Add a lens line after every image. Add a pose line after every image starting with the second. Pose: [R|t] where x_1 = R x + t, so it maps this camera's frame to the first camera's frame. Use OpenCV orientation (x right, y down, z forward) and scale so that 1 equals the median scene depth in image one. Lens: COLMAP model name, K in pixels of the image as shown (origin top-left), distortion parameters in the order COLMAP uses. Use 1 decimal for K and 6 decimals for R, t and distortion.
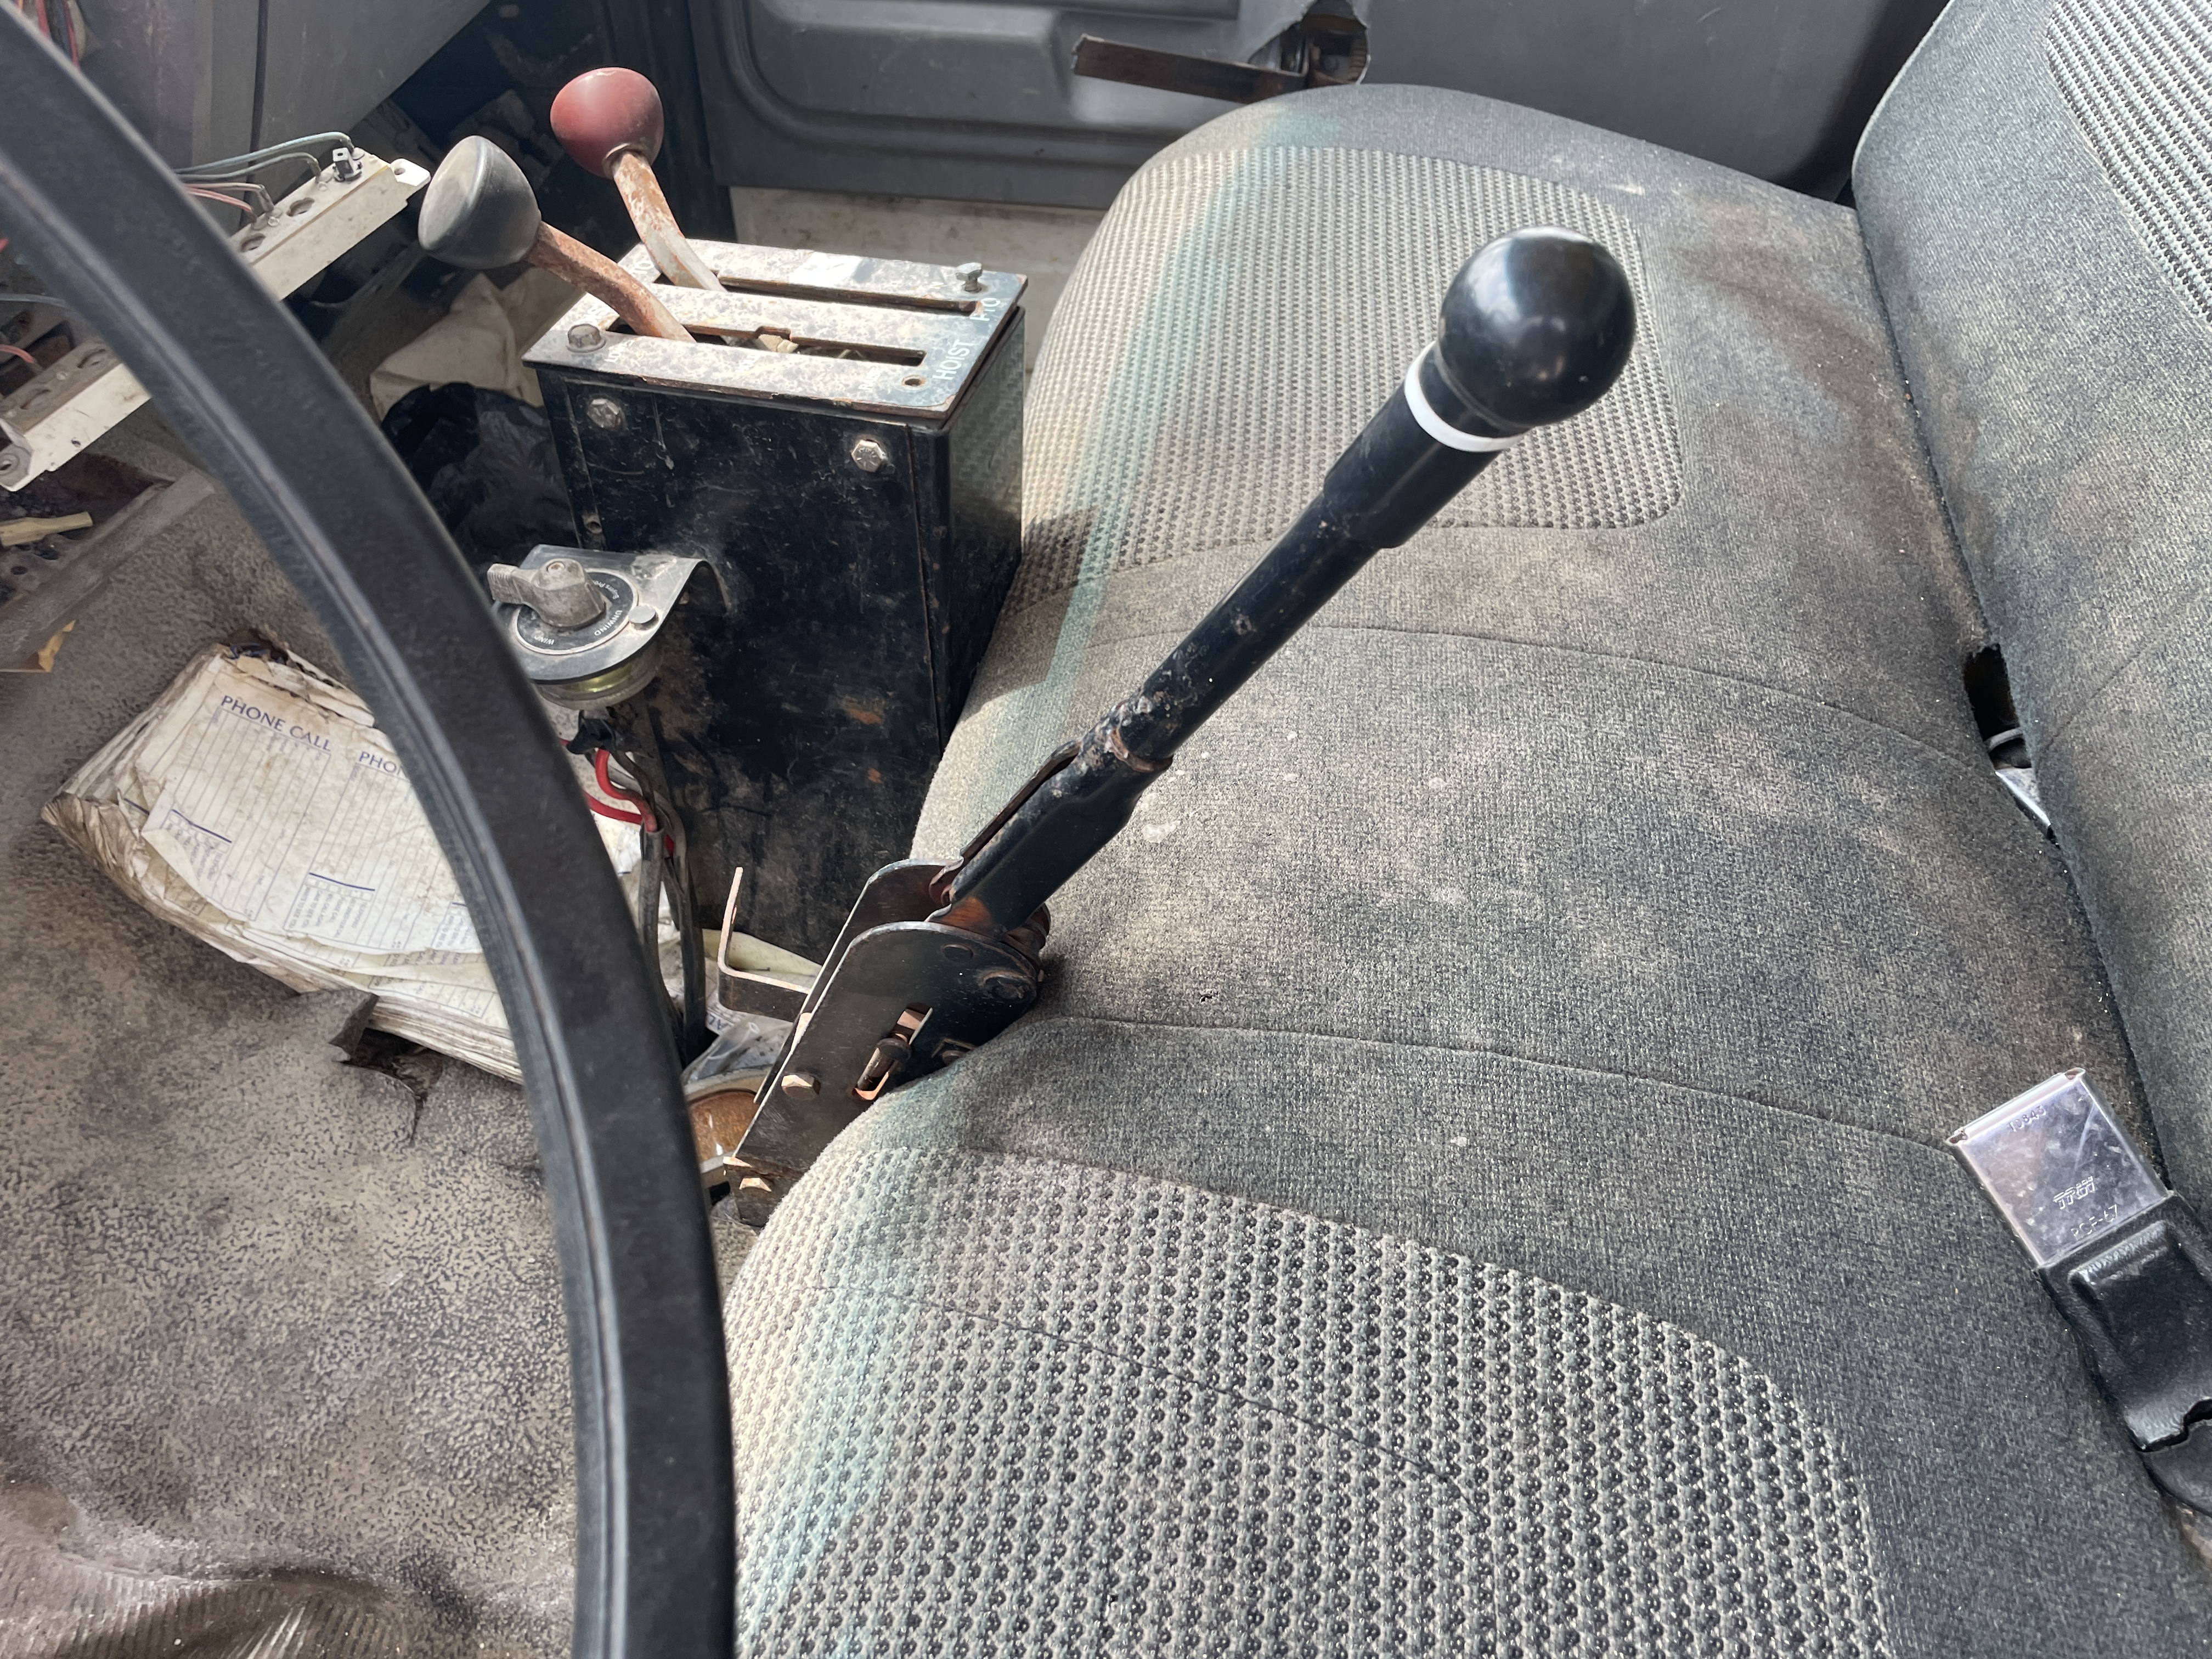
lens RADIAL K [[1692.7, 0, 1109.5], [0, 1692.7, 813.3], [0, 0, 1]] dist [0.079507, -0.114188]
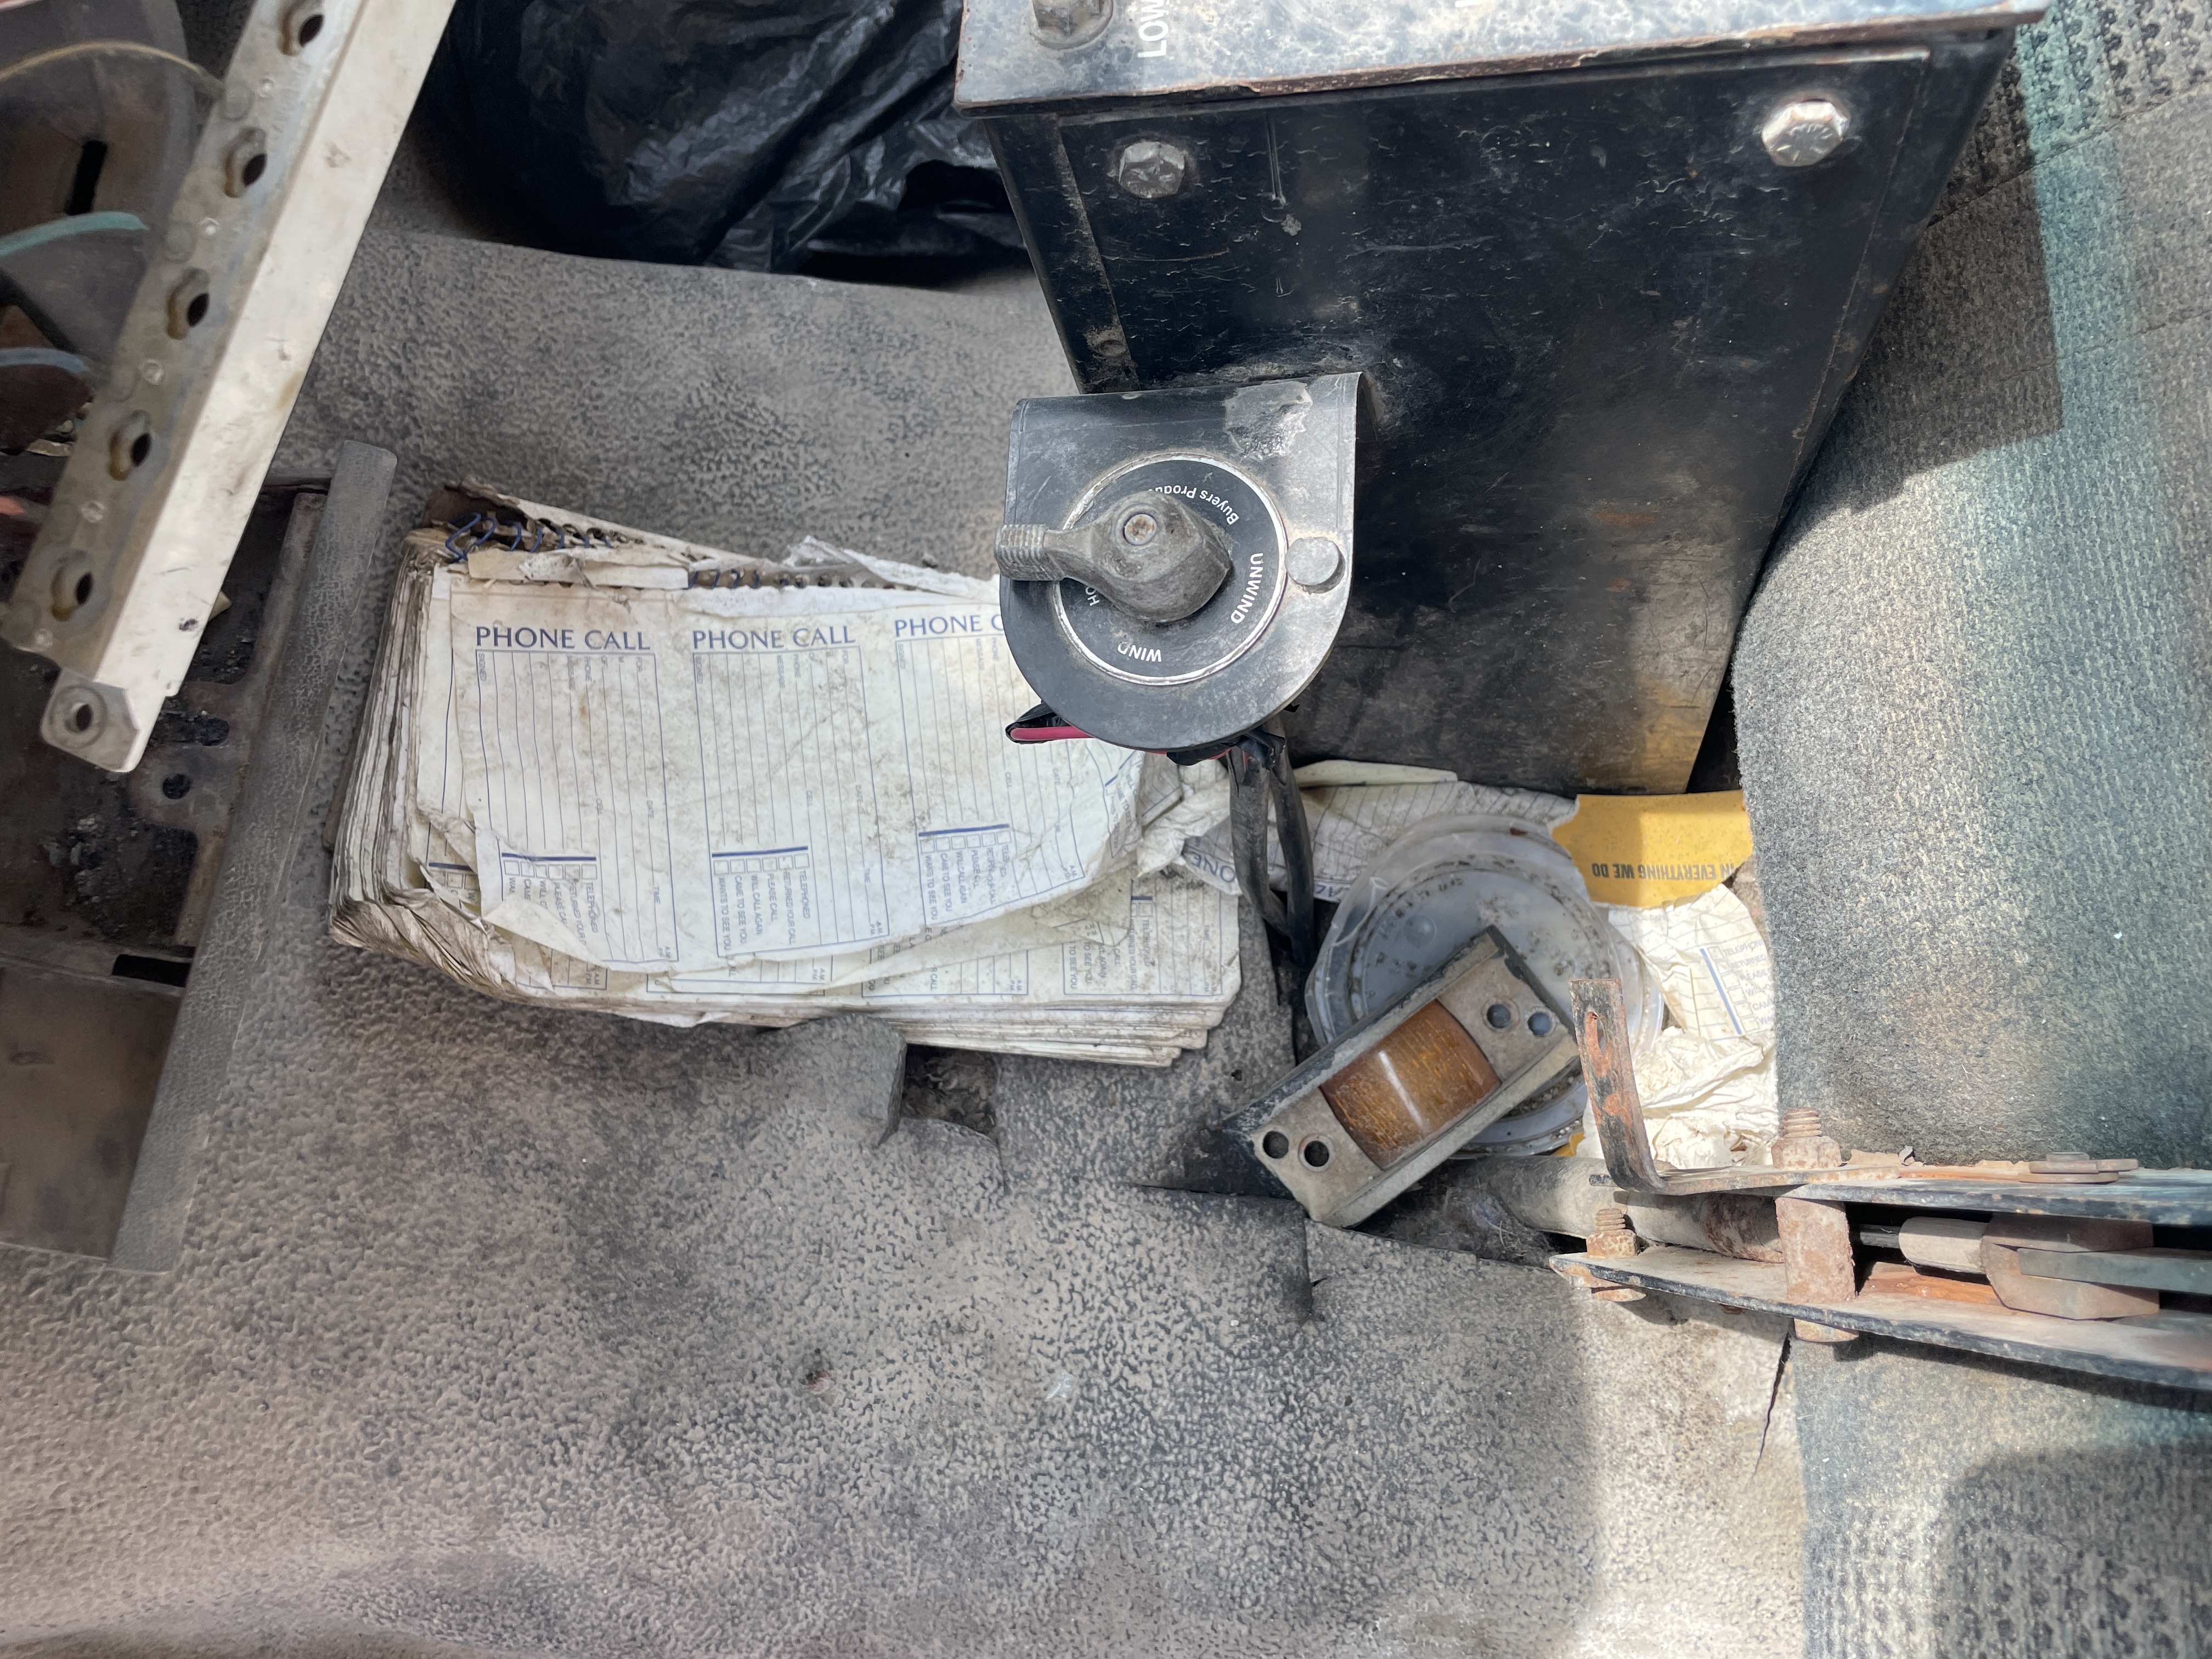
lens RADIAL K [[1720.7, 0, 1109.0], [0, 1720.7, 833.9], [0, 0, 1]] dist [0.077336, -0.117739]
pose [[0.967218, -0.218458, -0.129479, -0.257083], [0.253519, 0.860211, 0.442453, -0.260460], [0.014721, -0.460774, 0.887395, 0.460000]]
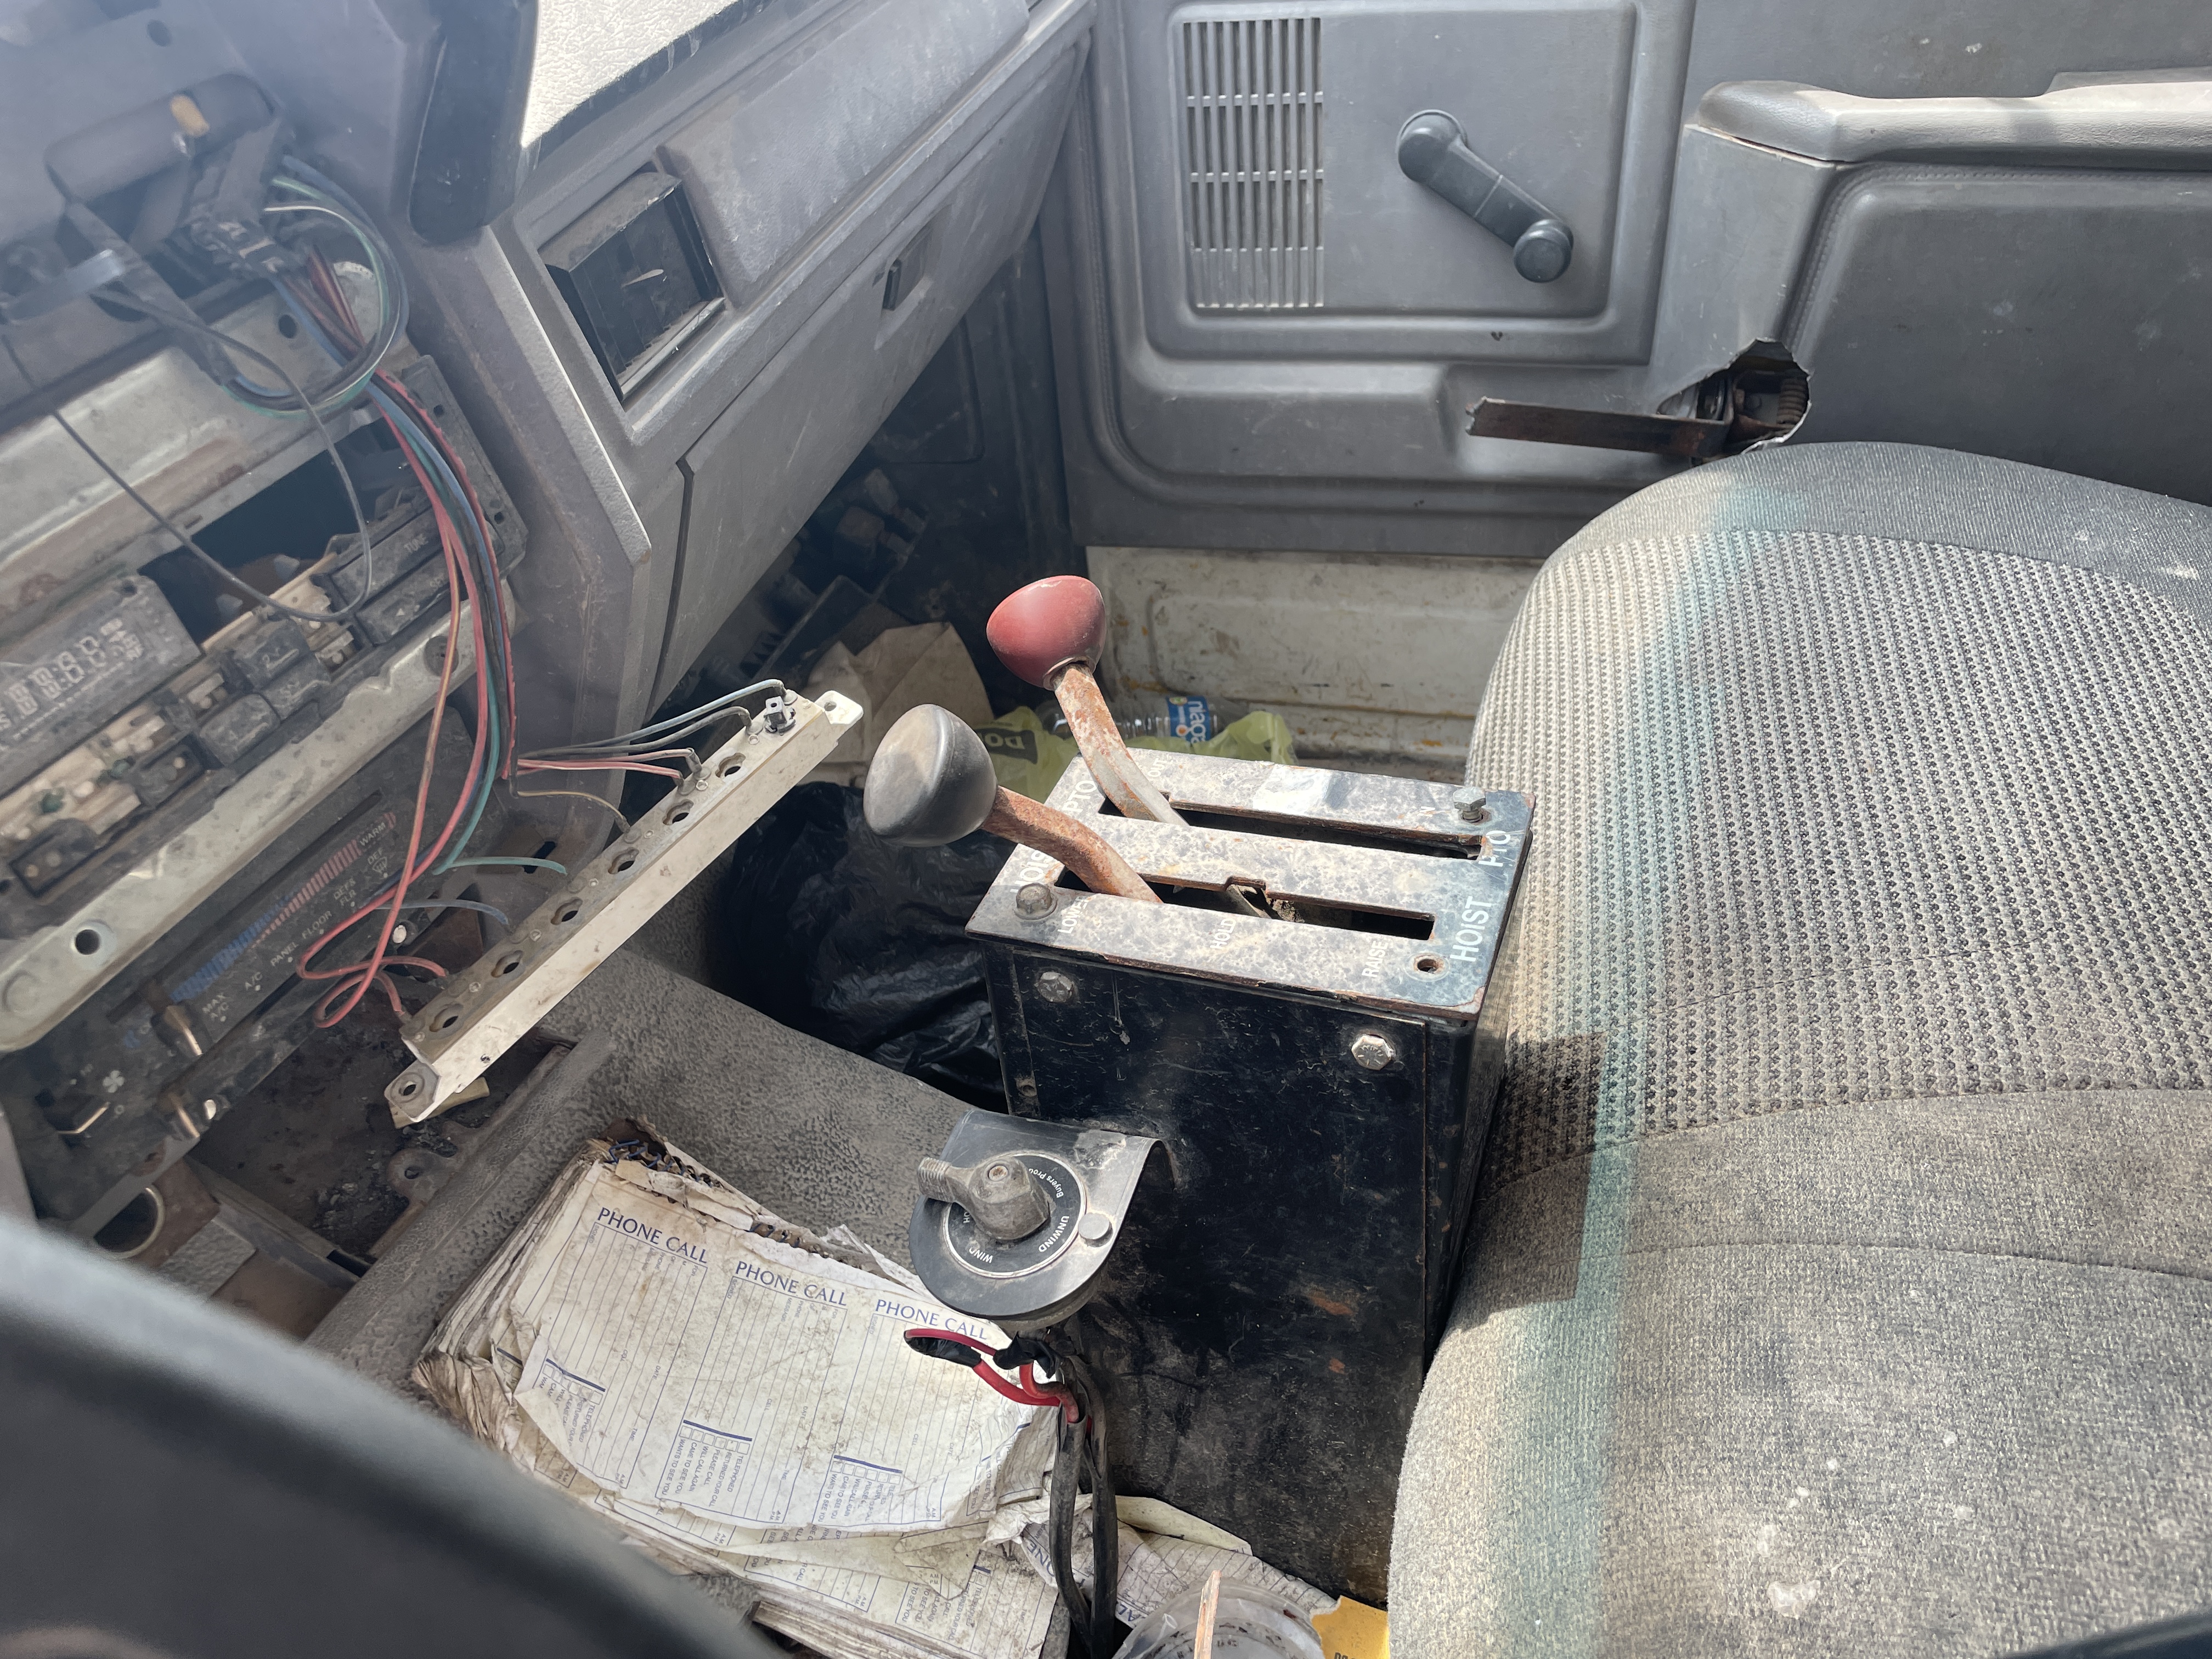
lens RADIAL K [[1701.6, 0, 1106.0], [0, 1701.6, 810.1], [0, 0, 1]] dist [0.088901, -0.135258]
pose [[0.988309, -0.011301, -0.152042, -0.124612], [-0.005991, 0.993600, -0.112800, -0.203743], [0.152344, 0.112392, 0.981916, 0.134615]]
